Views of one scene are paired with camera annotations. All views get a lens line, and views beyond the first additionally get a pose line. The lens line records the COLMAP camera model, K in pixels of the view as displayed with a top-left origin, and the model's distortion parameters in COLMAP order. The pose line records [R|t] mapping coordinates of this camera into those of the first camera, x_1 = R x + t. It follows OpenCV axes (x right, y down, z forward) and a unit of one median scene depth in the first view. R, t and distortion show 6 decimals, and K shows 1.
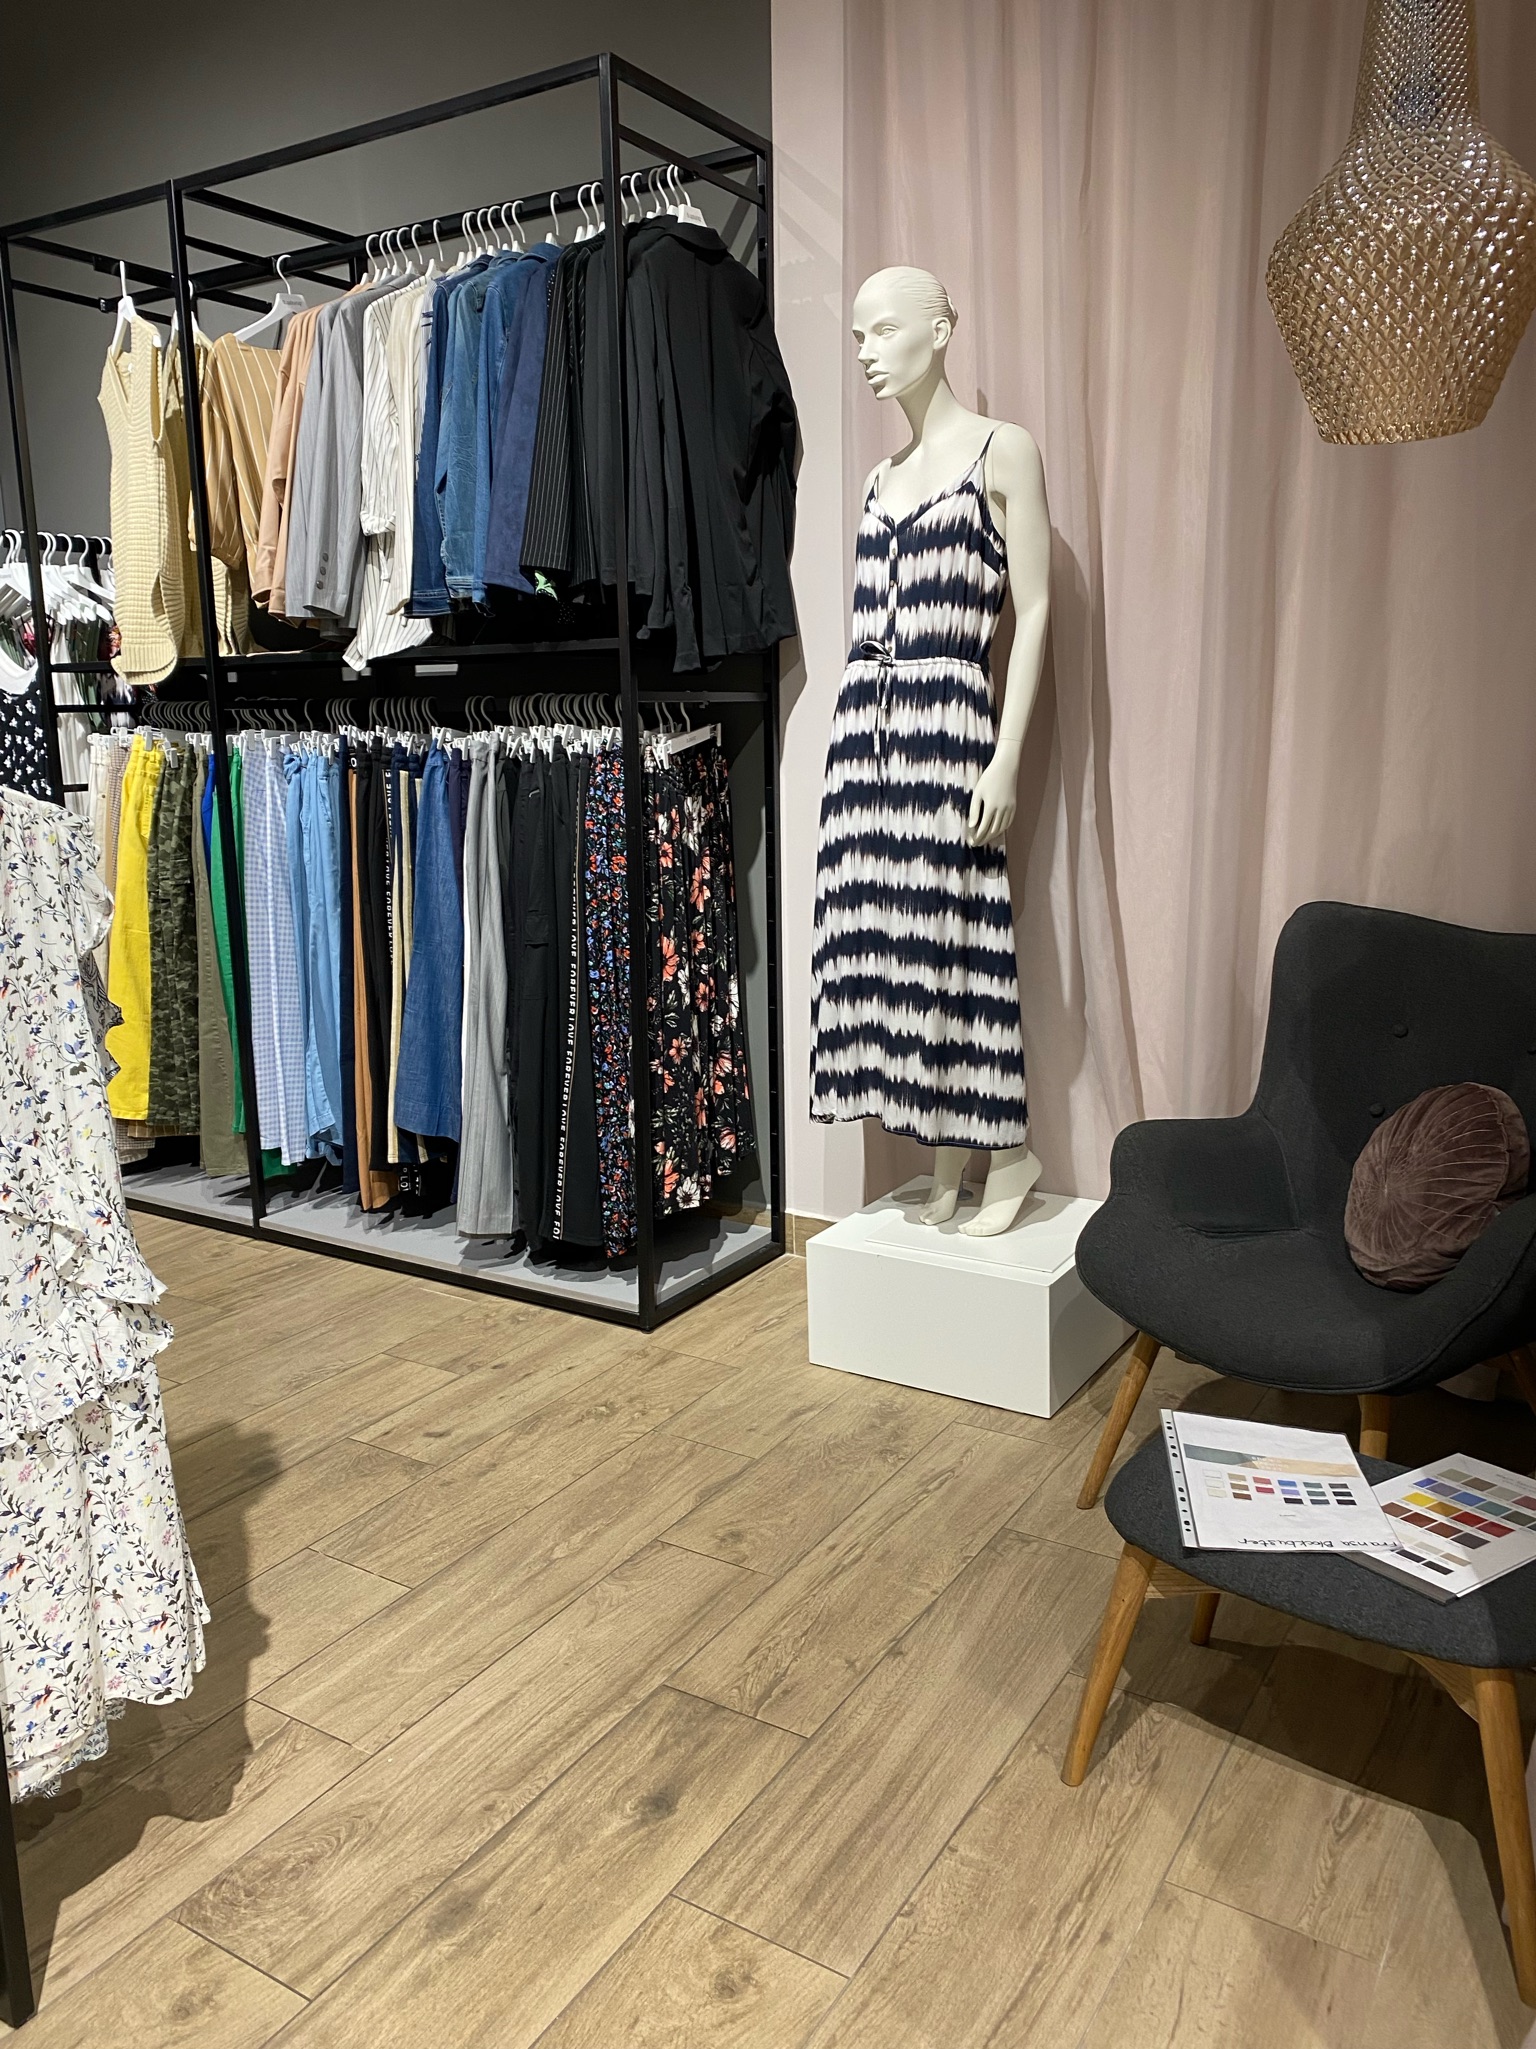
lens RADIAL K [[1582.9, 0, 754.5], [0, 1582.9, 1028.6], [0, 0, 1]] dist [0.028764, -0.020324]
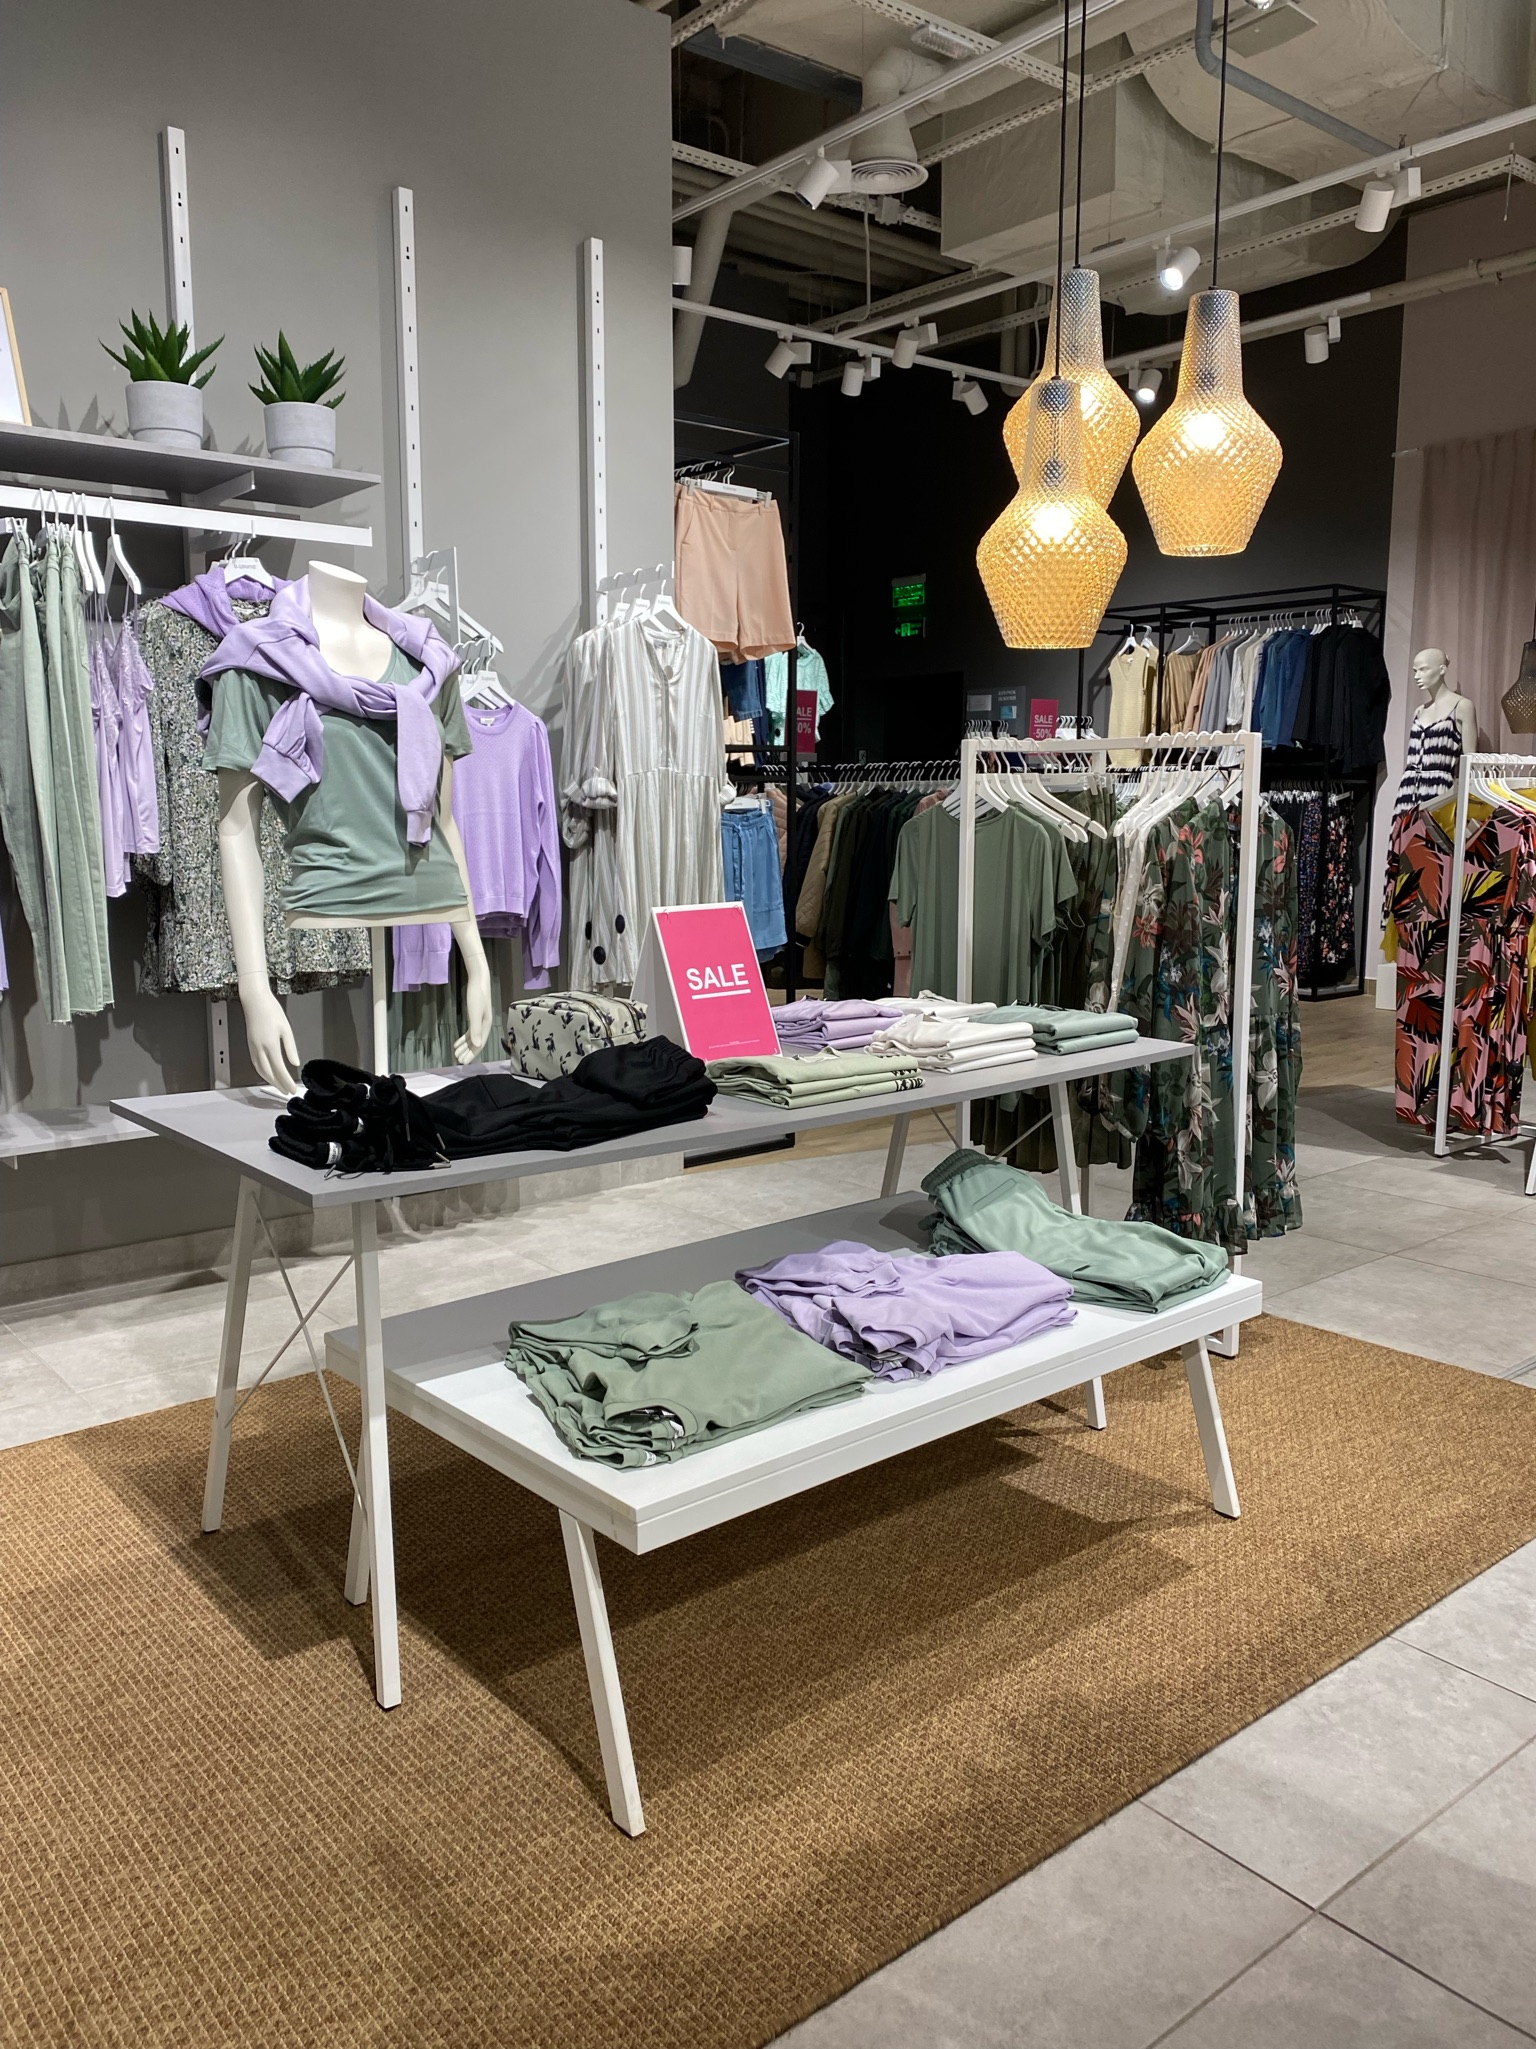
lens RADIAL K [[1582.9, 0, 777.6], [0, 1582.9, 1002.6], [0, 0, 1]] dist [0.028764, -0.020324]
pose [[0.954140, 0.060143, -0.293256, -0.157788], [-0.079851, 0.995250, -0.055691, 0.448049], [0.288513, 0.076554, 0.954411, -2.092662]]
